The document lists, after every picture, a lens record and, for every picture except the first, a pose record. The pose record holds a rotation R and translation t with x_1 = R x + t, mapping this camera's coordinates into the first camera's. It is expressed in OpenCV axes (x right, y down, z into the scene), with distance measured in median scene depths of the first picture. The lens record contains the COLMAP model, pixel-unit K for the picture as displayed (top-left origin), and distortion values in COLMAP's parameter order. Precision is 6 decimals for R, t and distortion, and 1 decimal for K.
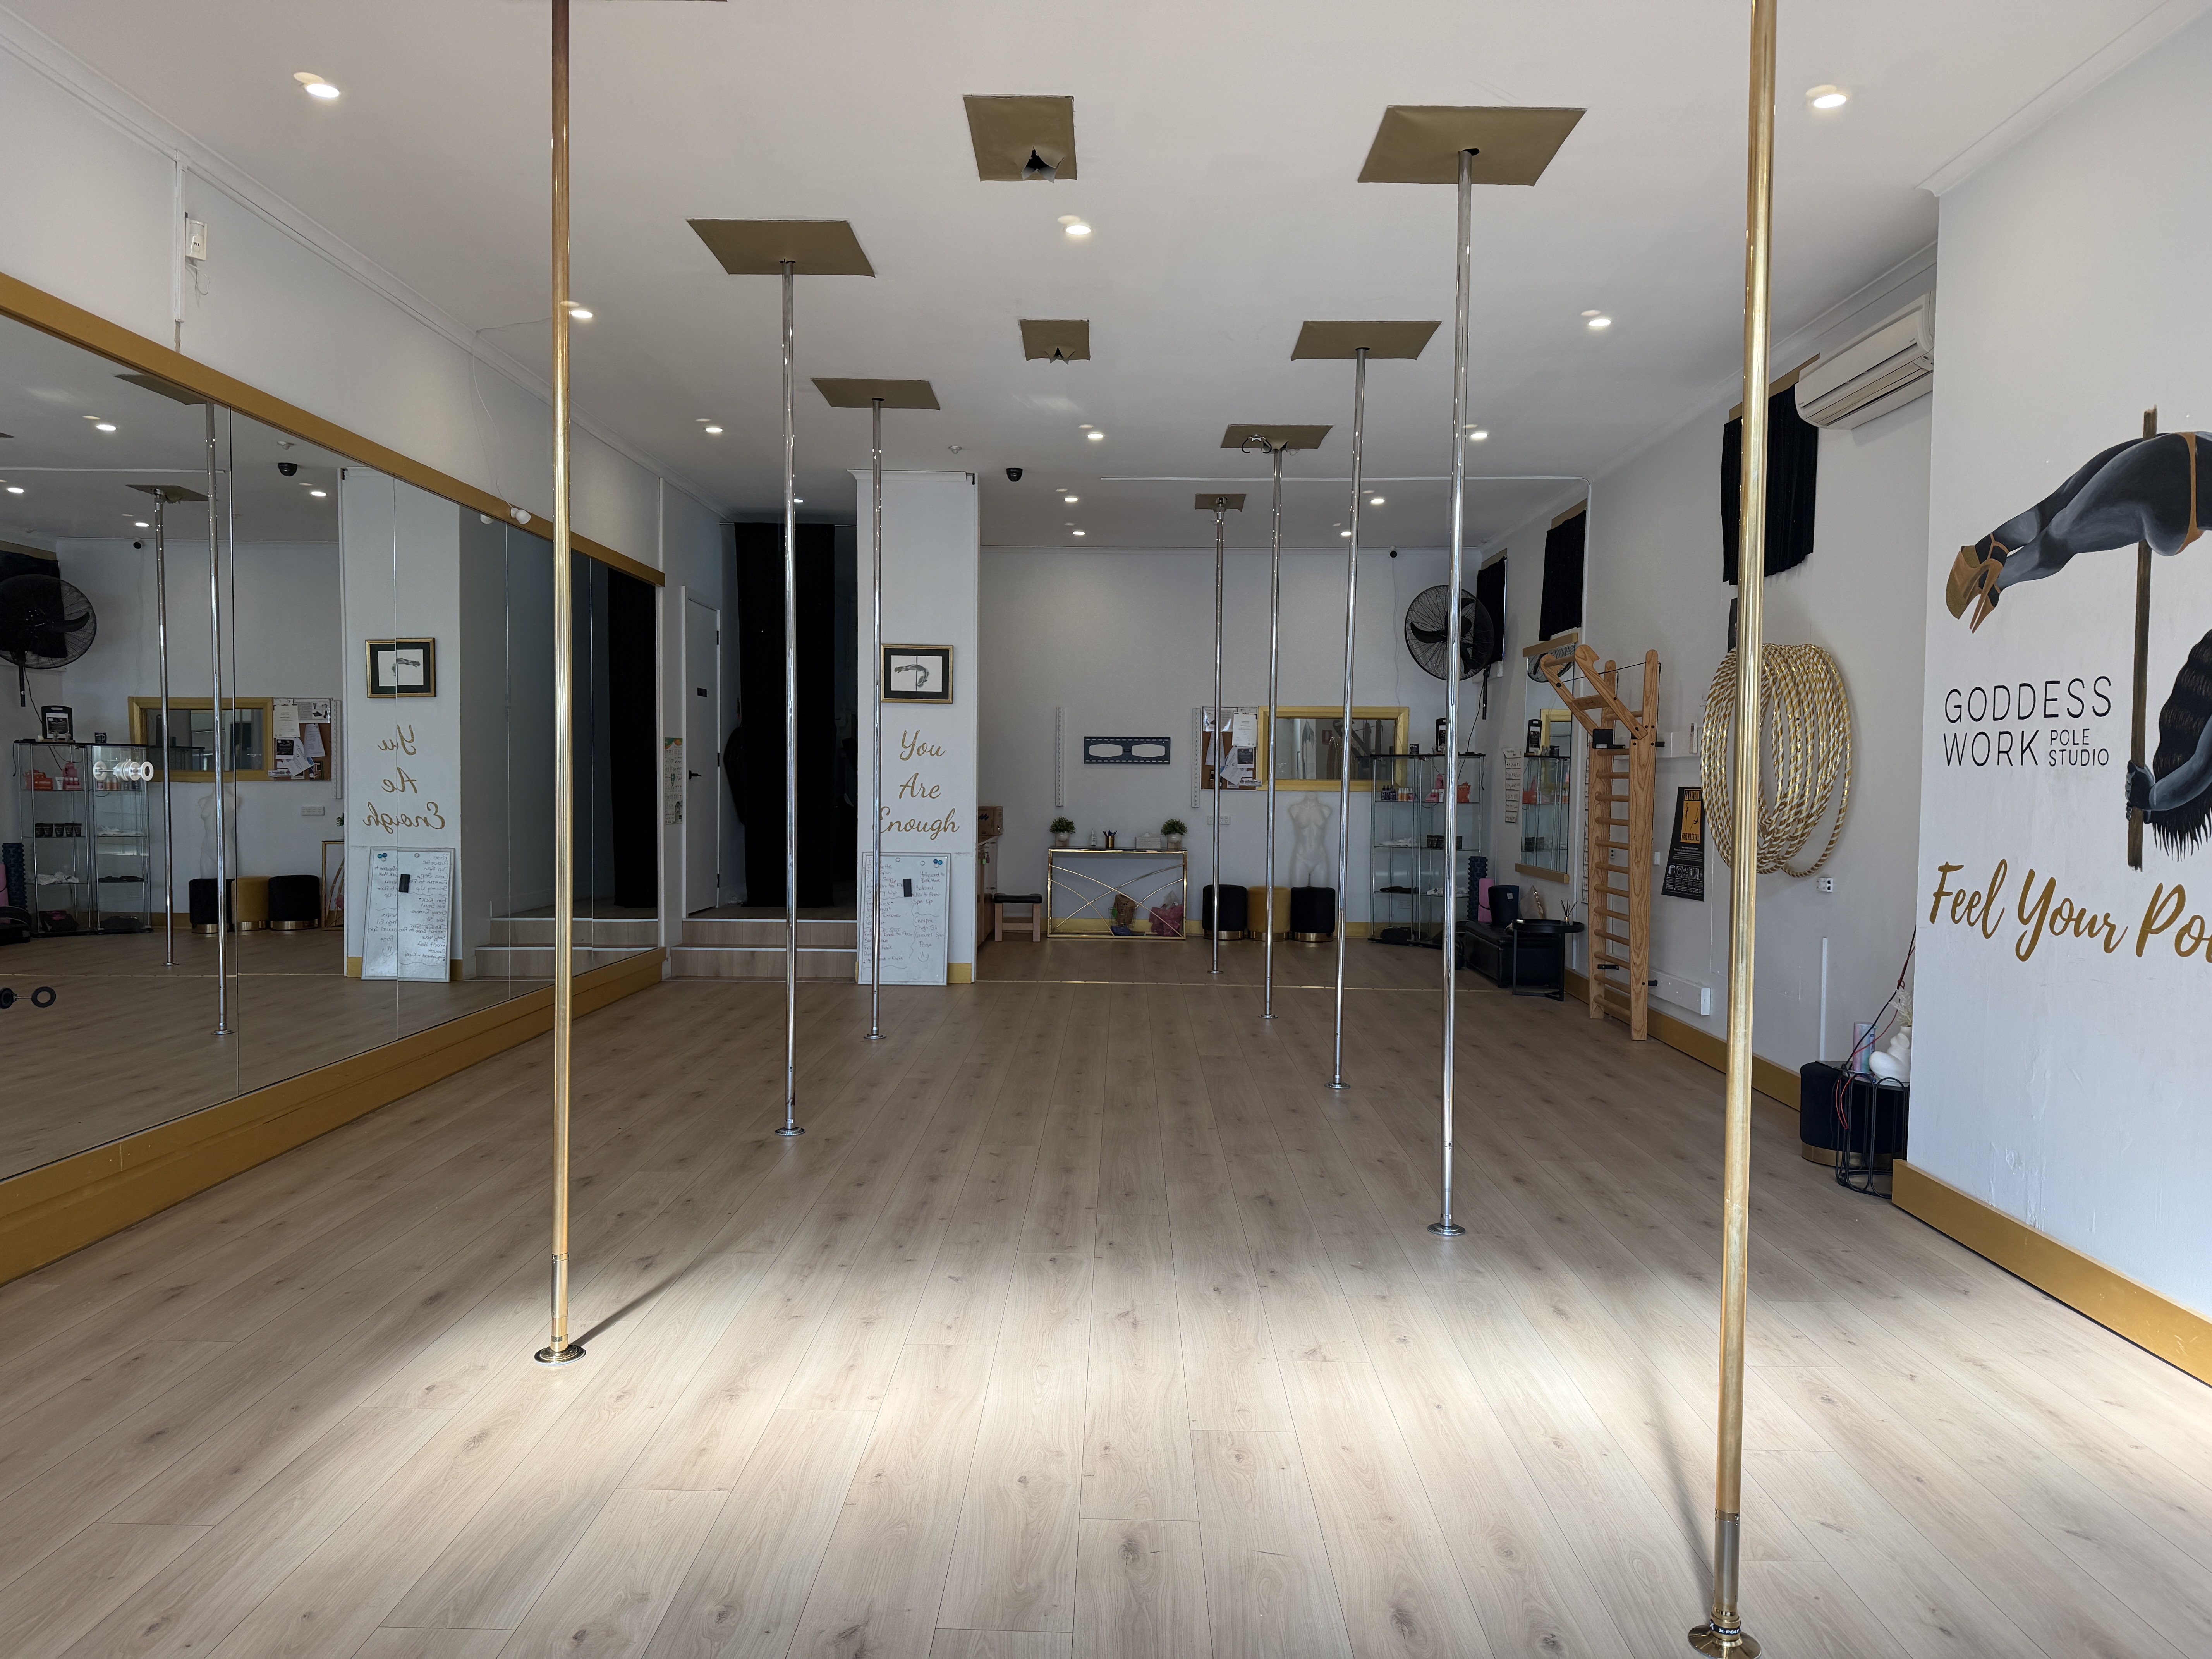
lens RADIAL K [[1545.8, 0, 1116.7], [0, 1545.8, 815.0], [0, 0, 1]] dist [0.288419, -0.000529]
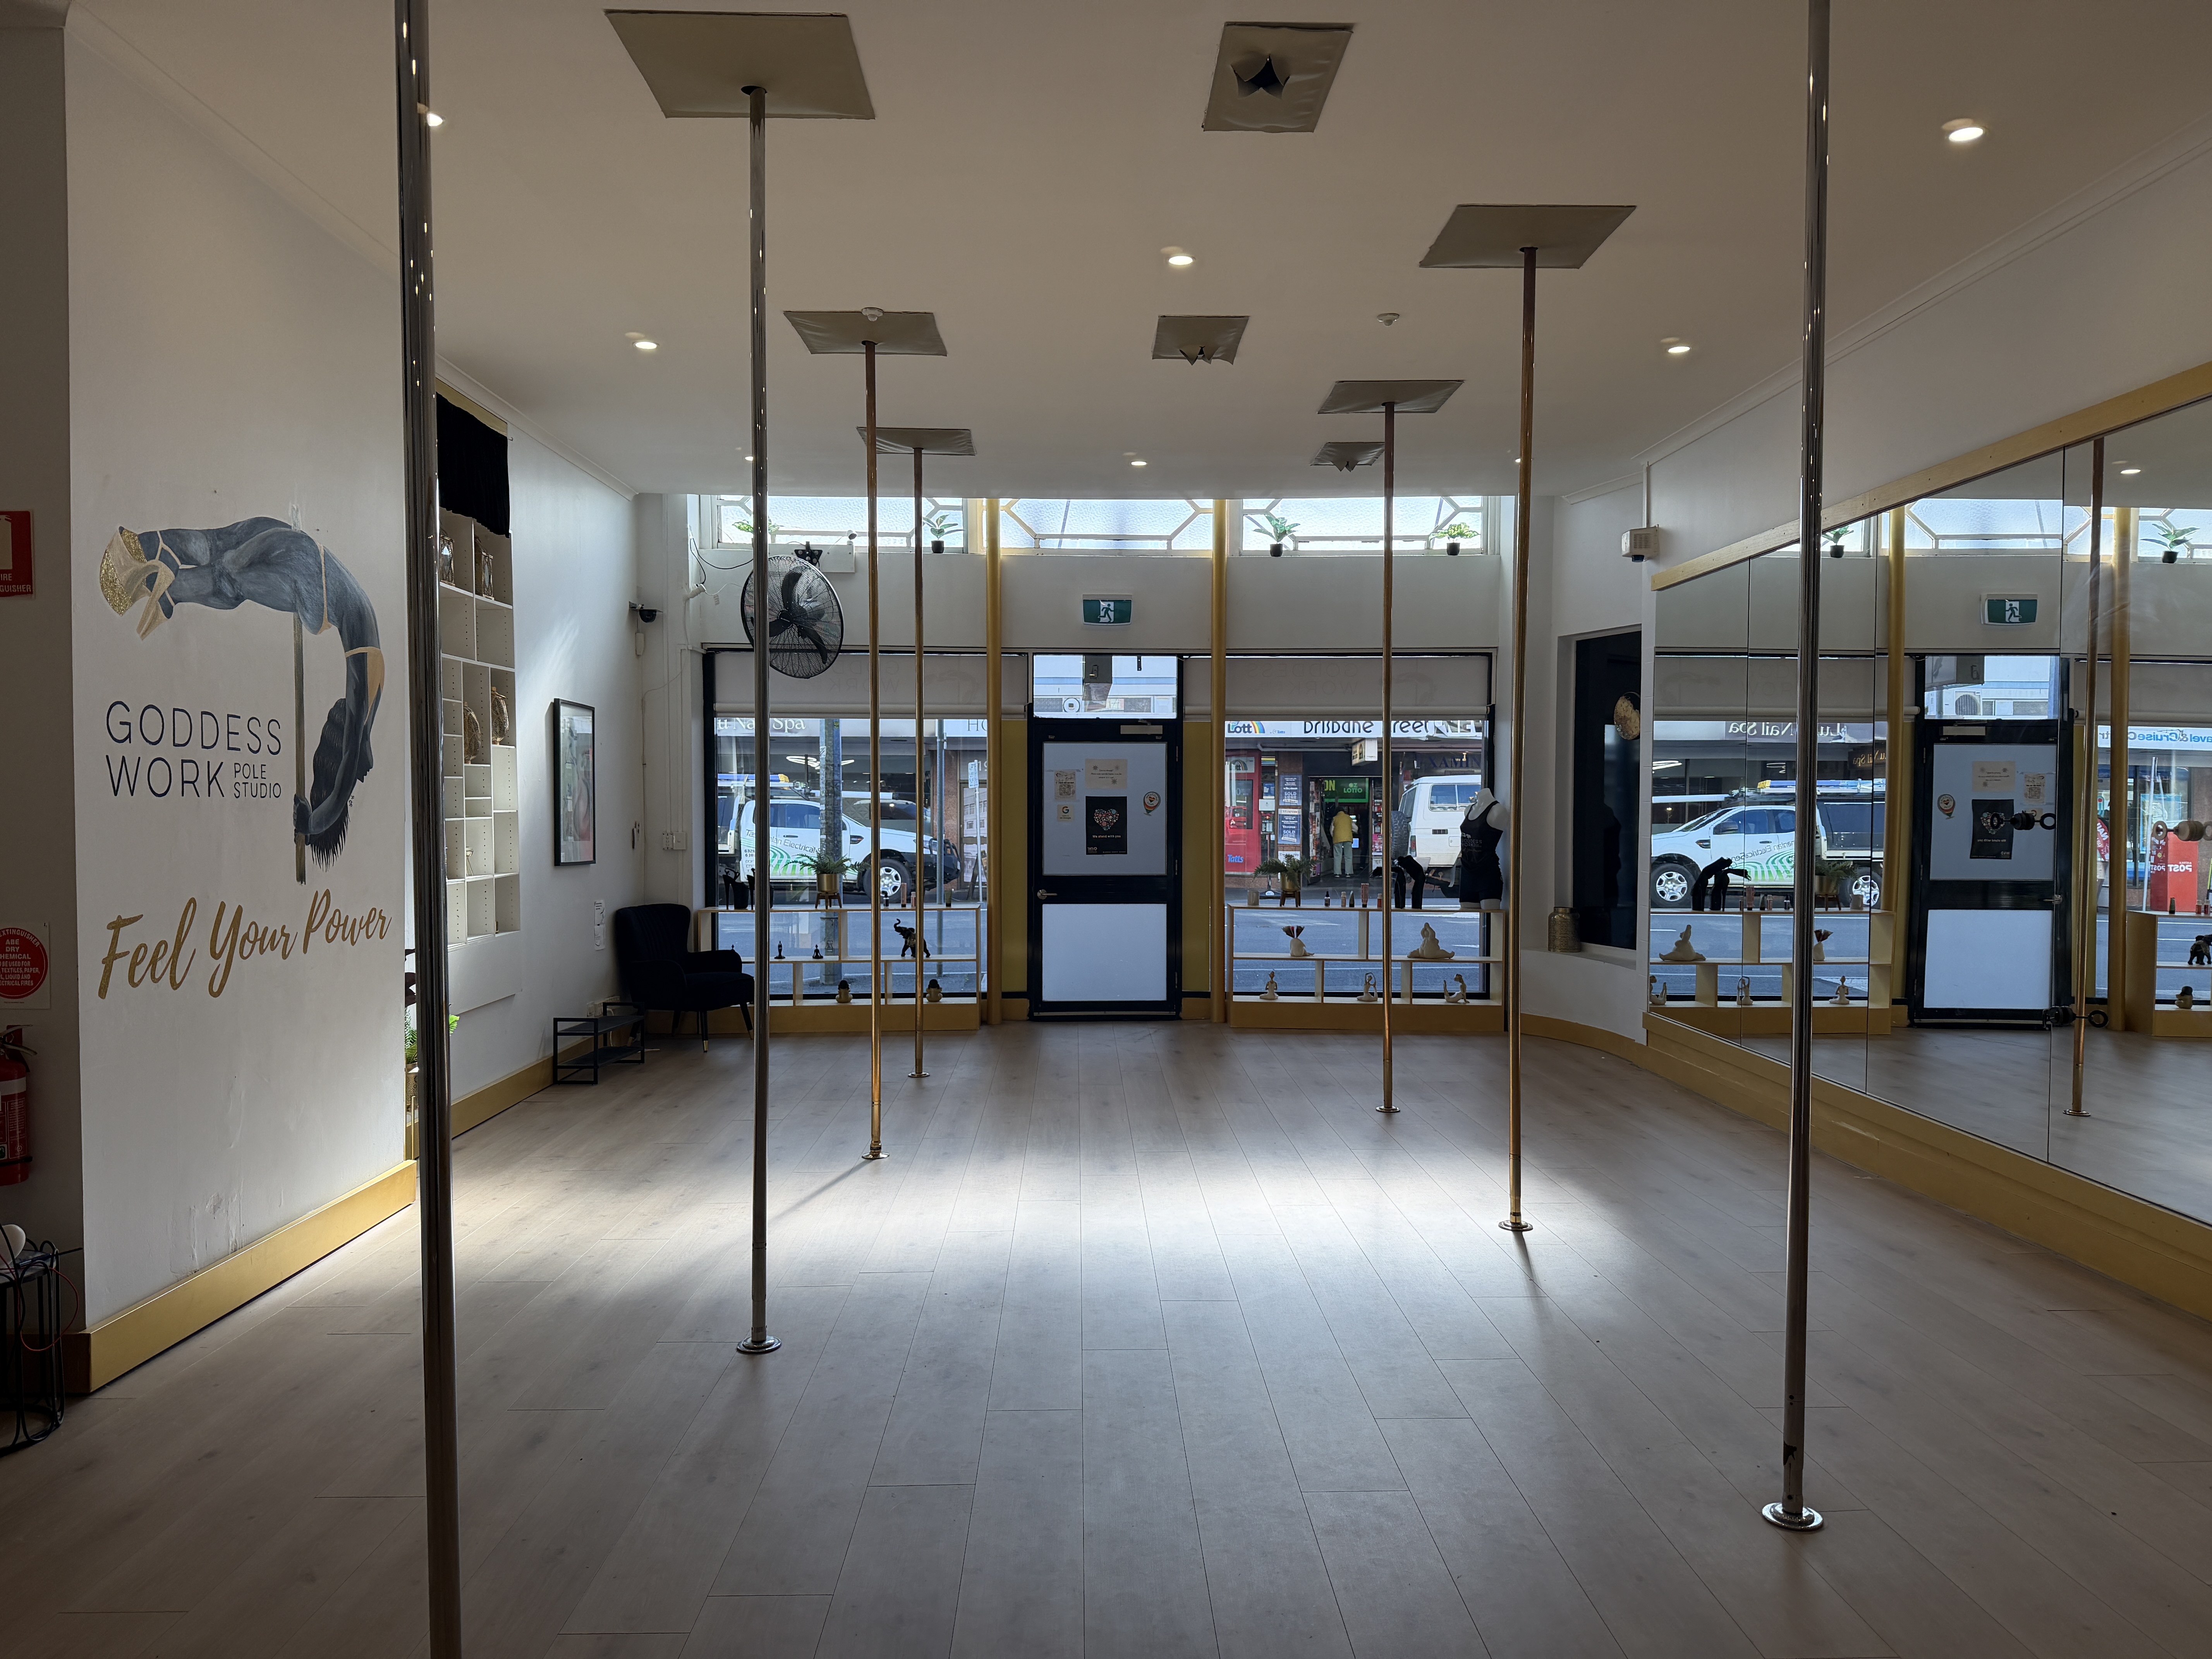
lens RADIAL K [[1545.8, 0, 1116.7], [0, 1545.8, 815.0], [0, 0, 1]] dist [0.288419, -0.000529]
pose [[-0.999525, -0.014527, -0.027198, 0.047009], [-0.015561, 0.999149, 0.038197, -0.068386], [0.026620, 0.038602, -0.998900, 2.110480]]
